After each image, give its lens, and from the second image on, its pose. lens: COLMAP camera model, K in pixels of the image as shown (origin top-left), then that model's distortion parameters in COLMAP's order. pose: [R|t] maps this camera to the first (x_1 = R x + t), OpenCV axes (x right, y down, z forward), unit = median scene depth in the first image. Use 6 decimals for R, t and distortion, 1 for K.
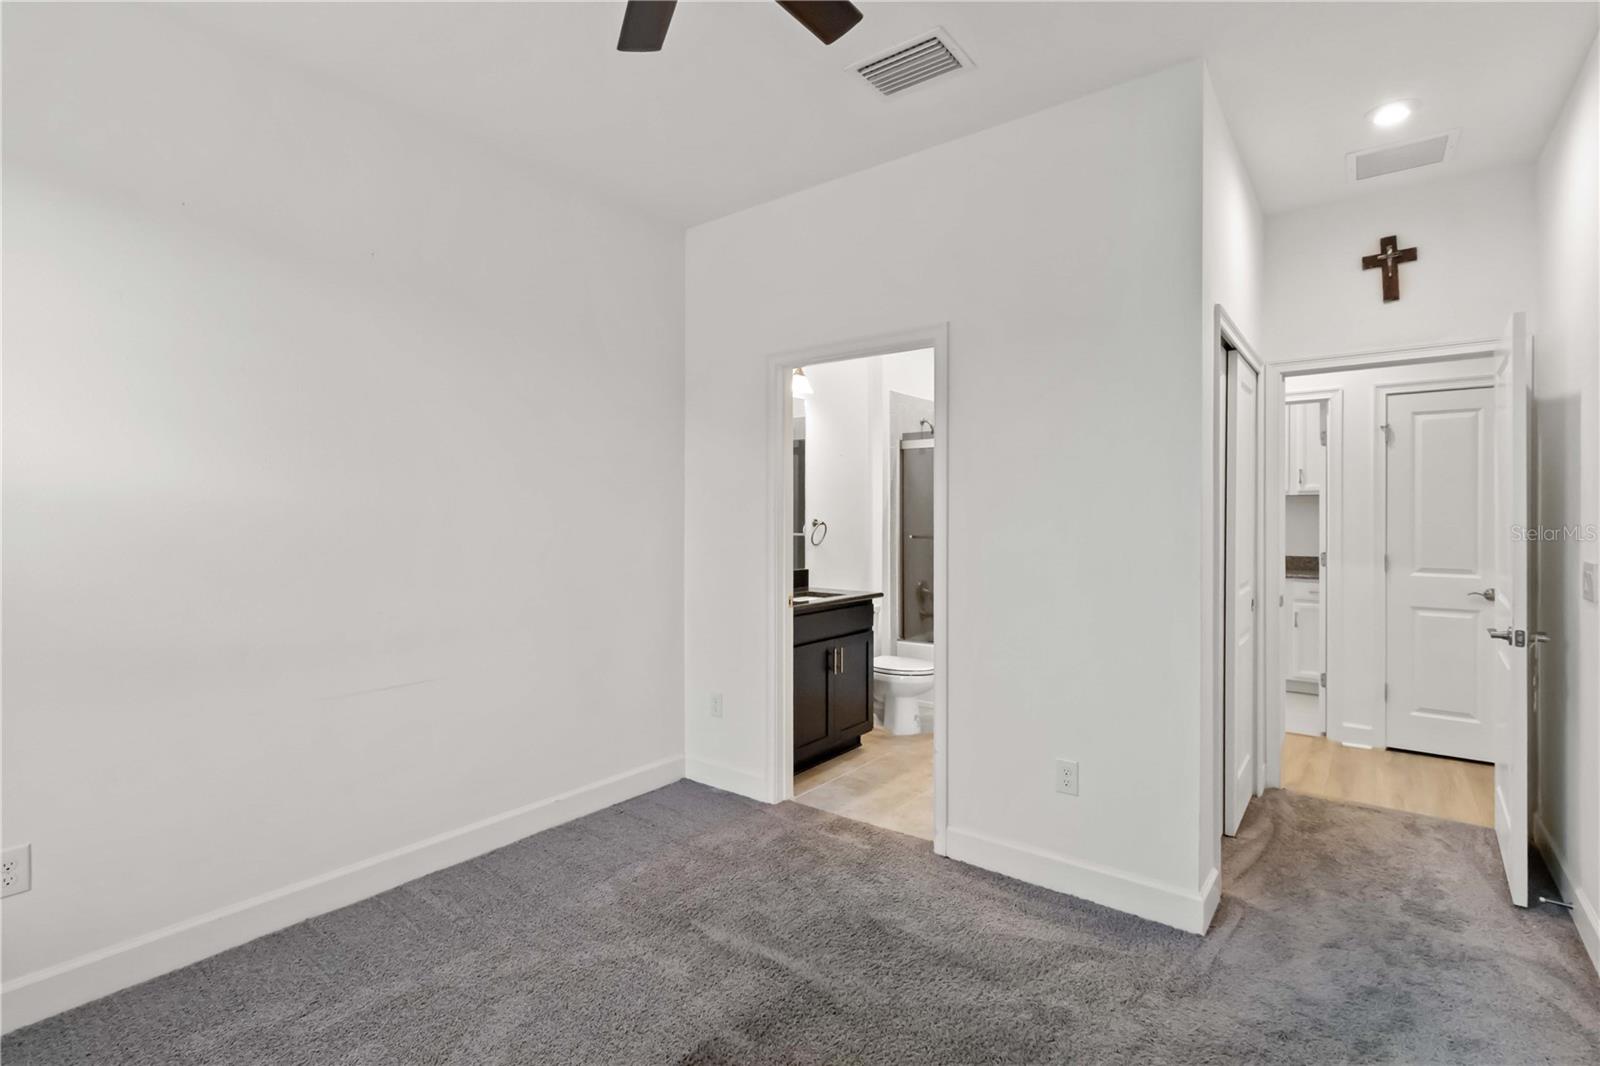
lens RADIAL K [[758.6, 0, 811.5], [0, 758.6, 508.7], [0, 0, 1]] dist [0.004477, 0.000963]
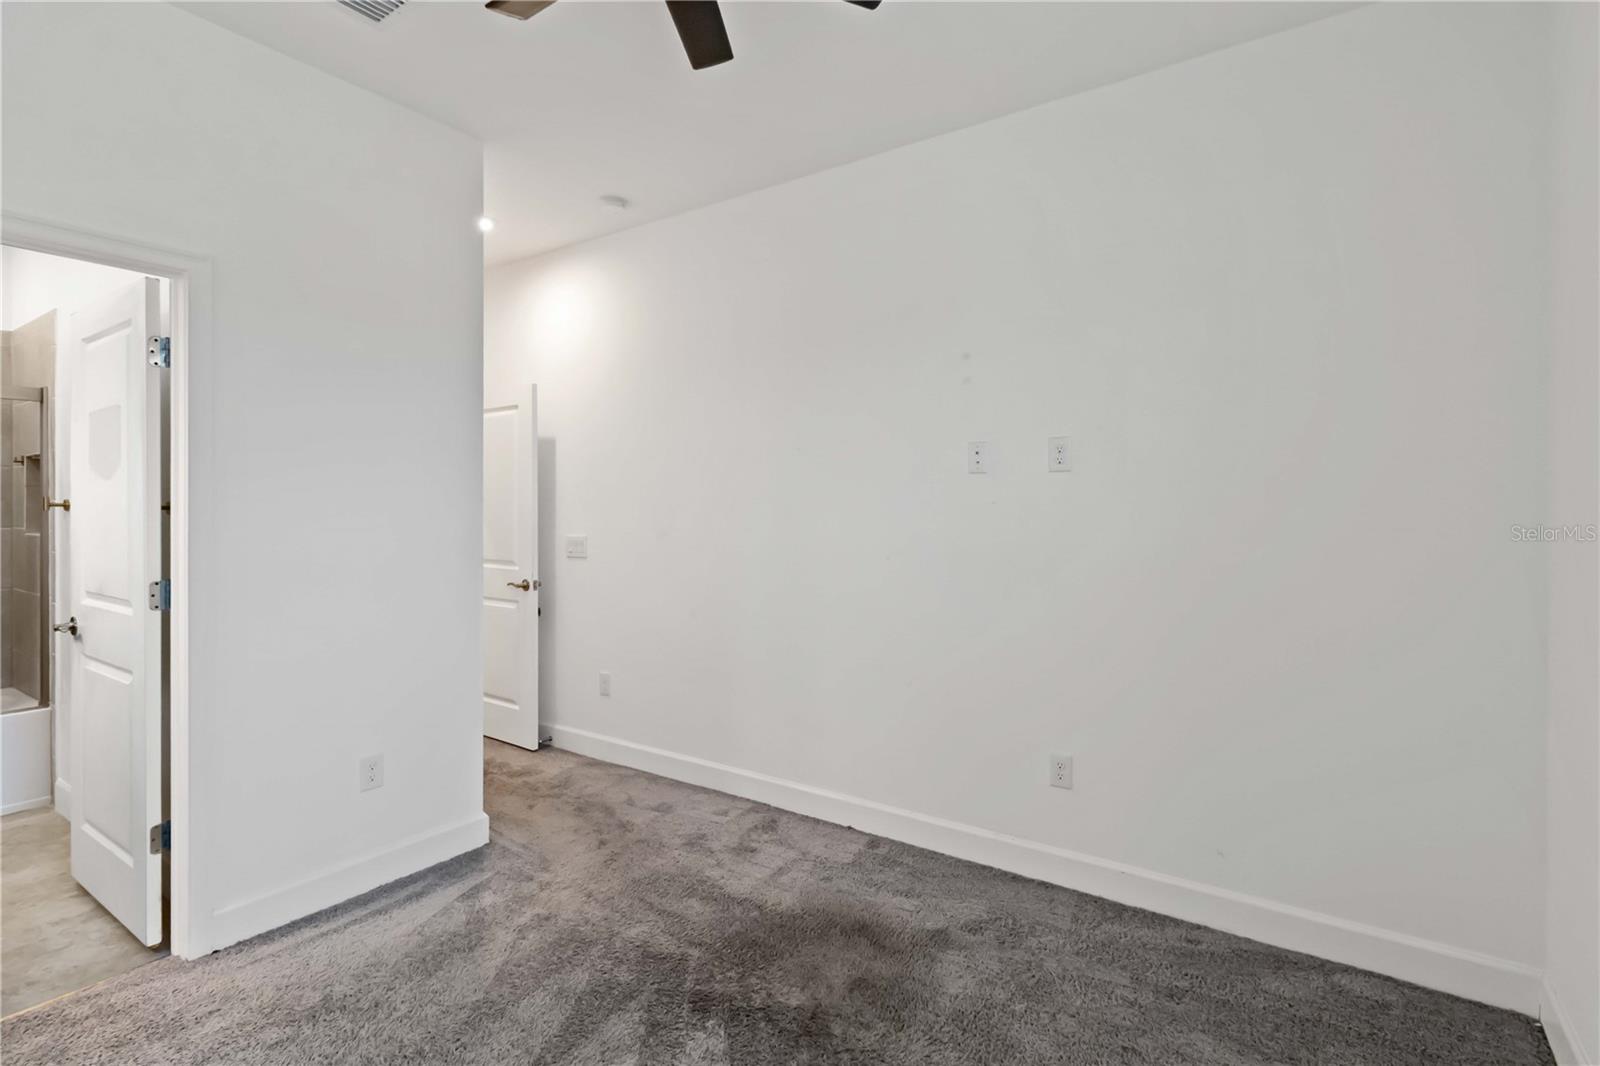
lens RADIAL K [[758.6, 0, 811.5], [0, 758.6, 508.7], [0, 0, 1]] dist [0.004477, 0.000963]
pose [[-0.037862, -0.003130, 0.999278, -0.812716], [-0.004621, 0.999985, 0.002957, -0.006255], [-0.999272, -0.004505, -0.037876, 0.532049]]
